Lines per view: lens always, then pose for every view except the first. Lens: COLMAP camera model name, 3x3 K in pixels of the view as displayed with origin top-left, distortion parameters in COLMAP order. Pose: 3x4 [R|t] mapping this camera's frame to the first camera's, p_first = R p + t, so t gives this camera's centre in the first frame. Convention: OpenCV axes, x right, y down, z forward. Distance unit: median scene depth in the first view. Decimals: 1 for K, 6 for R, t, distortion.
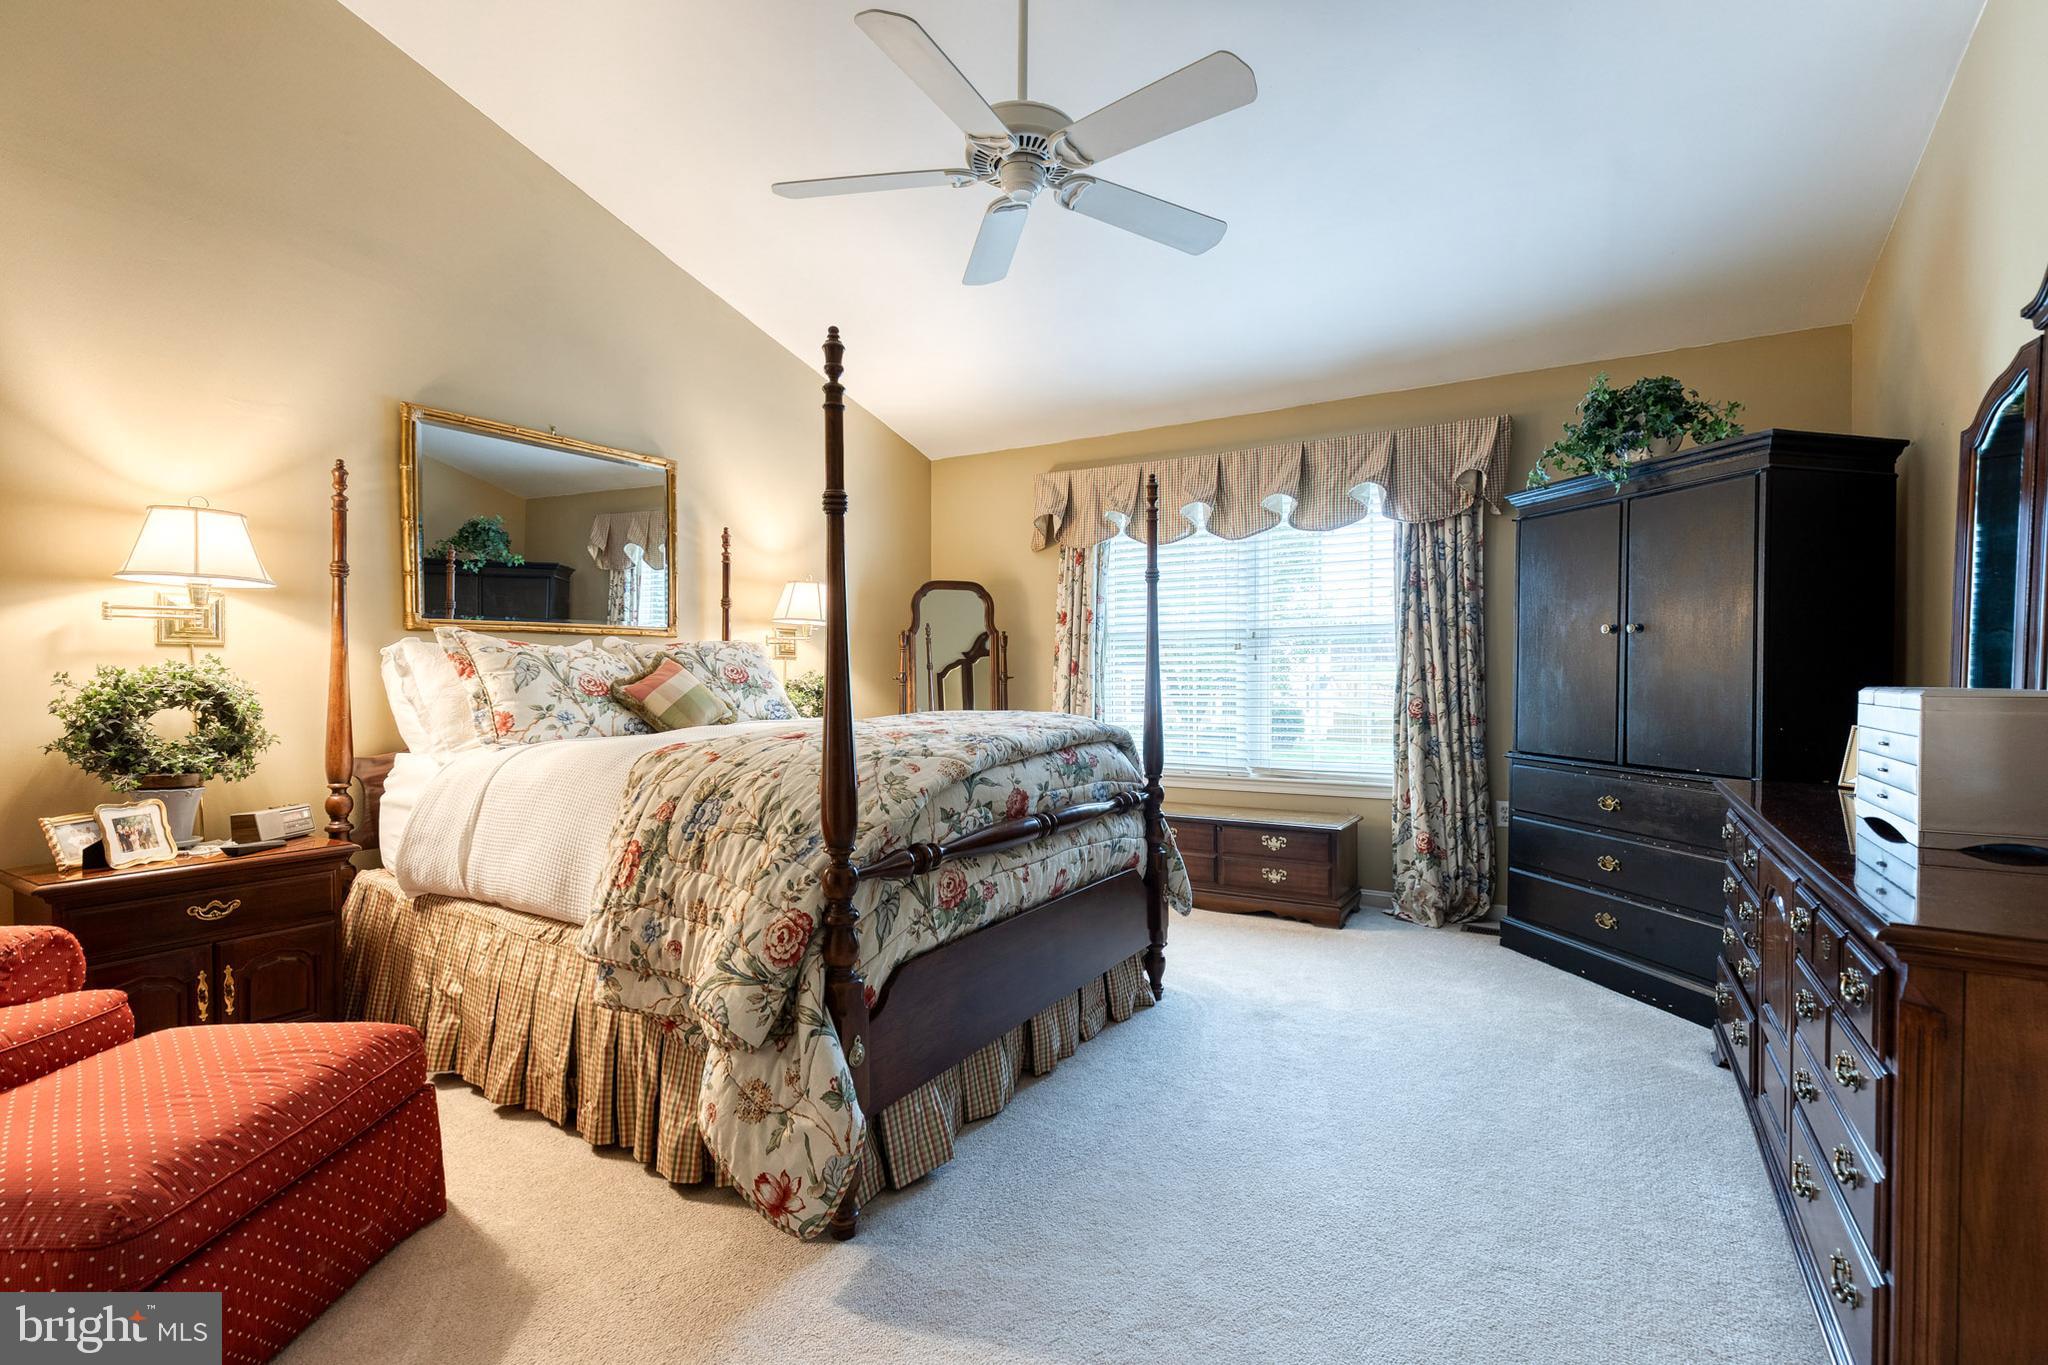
lens RADIAL K [[916.3, 0, 1024.0], [0, 916.3, 682.5], [0, 0, 1]] dist [-0.000775, -0.000139]
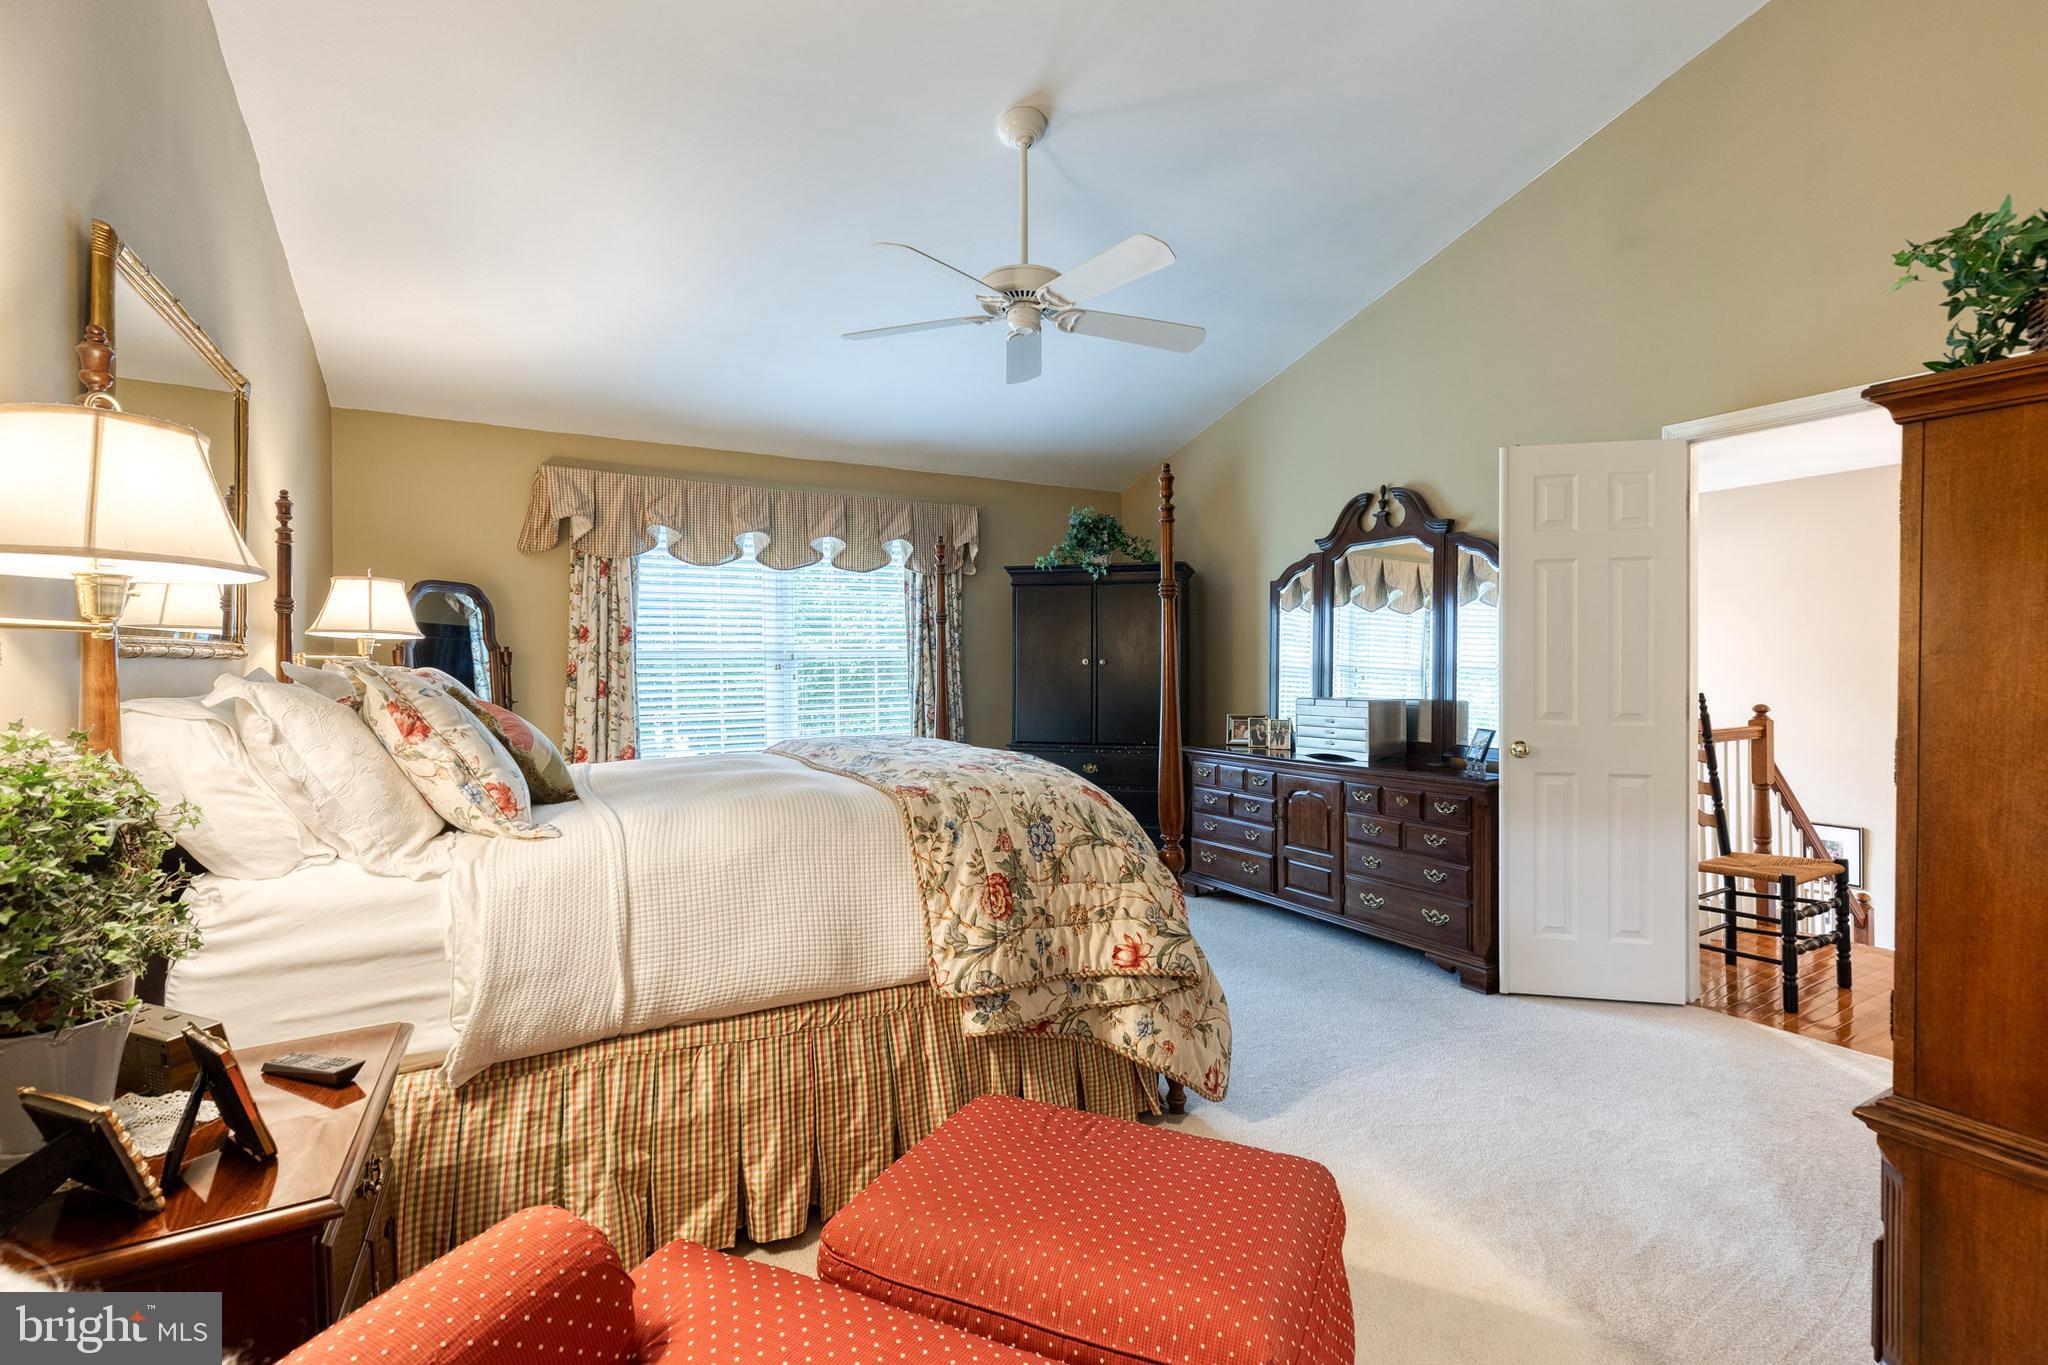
lens RADIAL K [[945.6, 0, 1028.0], [0, 945.6, 661.5], [0, 0, 1]] dist [-0.000322, -0.000077]
pose [[0.477501, 0.003415, 0.878625, -0.700110], [0.016549, 0.999780, -0.012880, -0.030024], [-0.878475, 0.020691, 0.477339, 0.221098]]
